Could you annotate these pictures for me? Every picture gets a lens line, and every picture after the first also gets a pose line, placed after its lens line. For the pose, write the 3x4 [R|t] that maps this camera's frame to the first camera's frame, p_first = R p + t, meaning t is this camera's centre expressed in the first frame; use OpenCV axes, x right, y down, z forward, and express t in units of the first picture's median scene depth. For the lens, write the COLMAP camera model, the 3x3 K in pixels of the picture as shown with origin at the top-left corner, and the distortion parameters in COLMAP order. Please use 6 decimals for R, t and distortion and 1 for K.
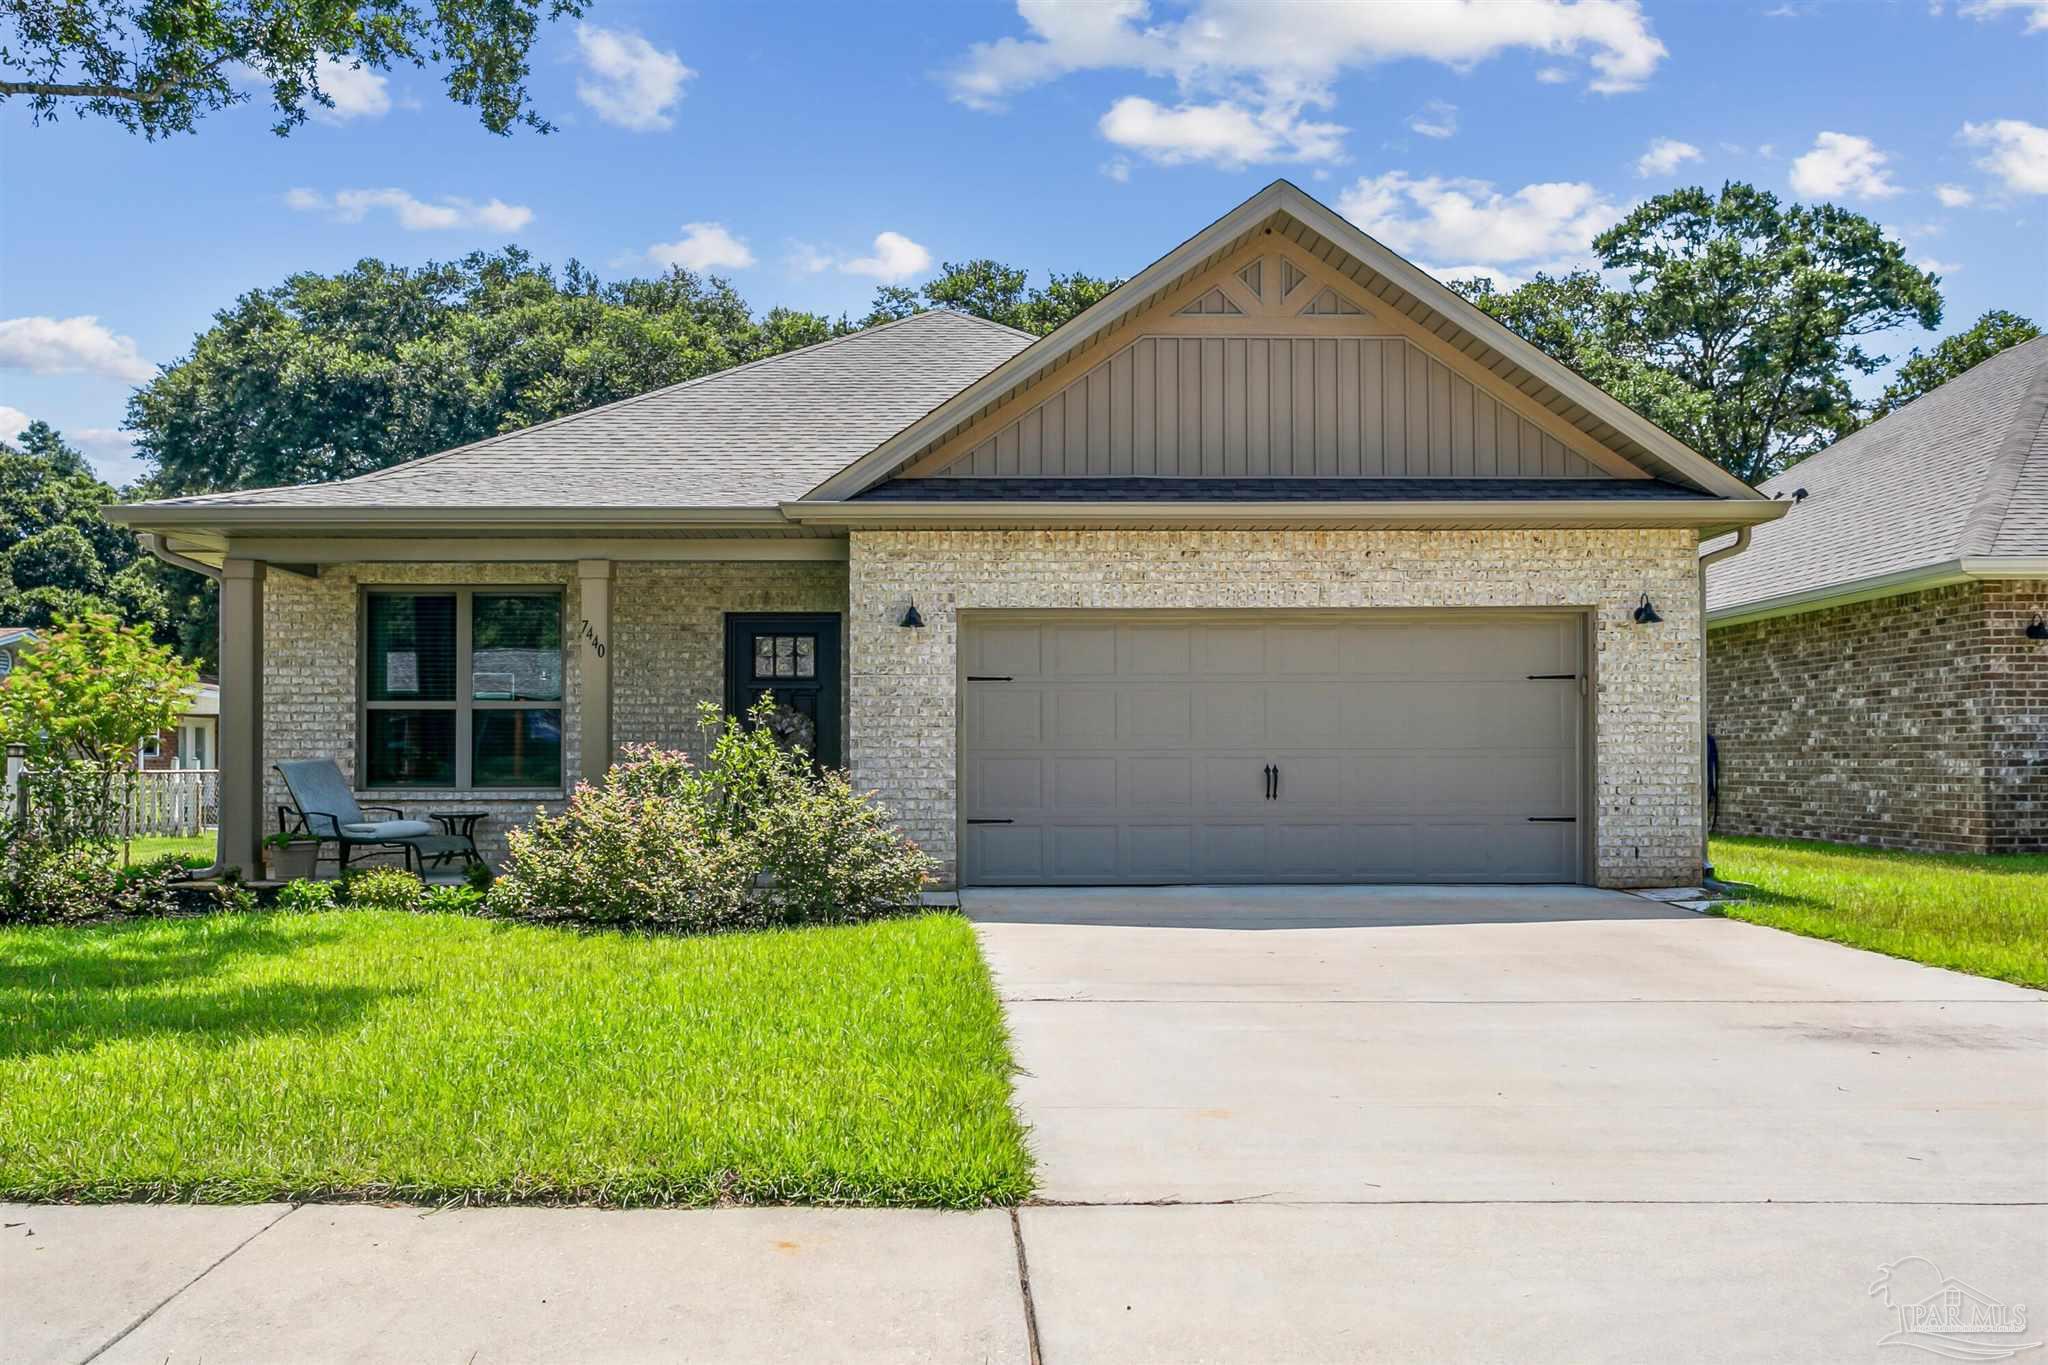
lens RADIAL K [[1677.9, 0, 1024.0], [0, 1677.9, 682.5], [0, 0, 1]] dist [0.003826, 0.003059]
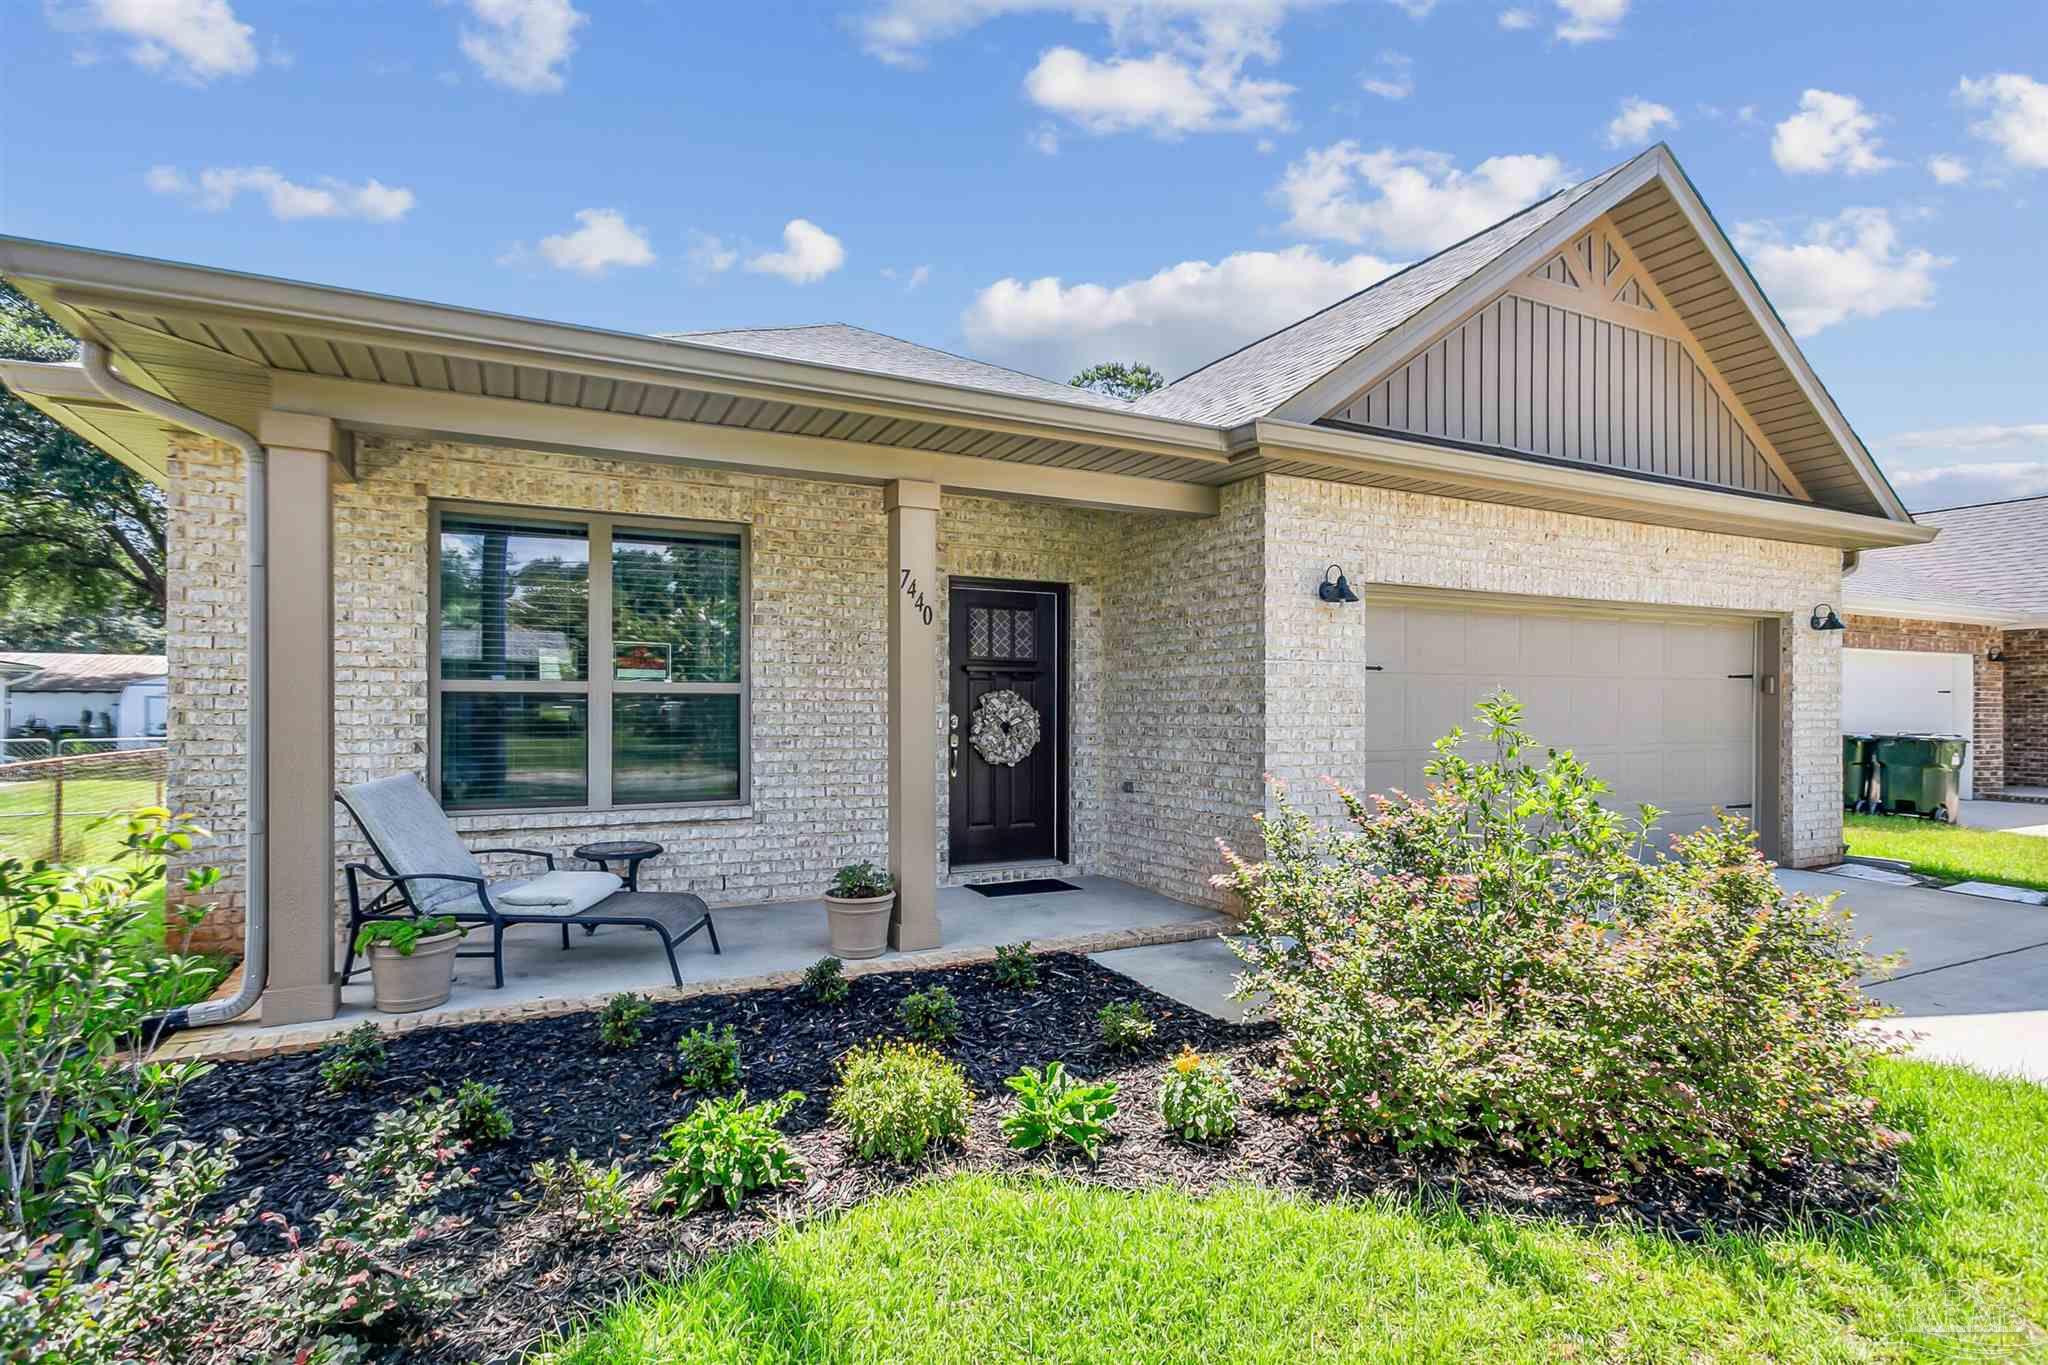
lens RADIAL K [[1011.9, 0, 1019.5], [0, 1011.9, 691.3], [0, 0, 1]] dist [0.000127, -0.000156]
pose [[0.905229, 0.010355, 0.424798, -0.357235], [-0.023369, 0.999403, 0.025437, 0.000609], [-0.424281, -0.032954, 0.904931, 0.552176]]
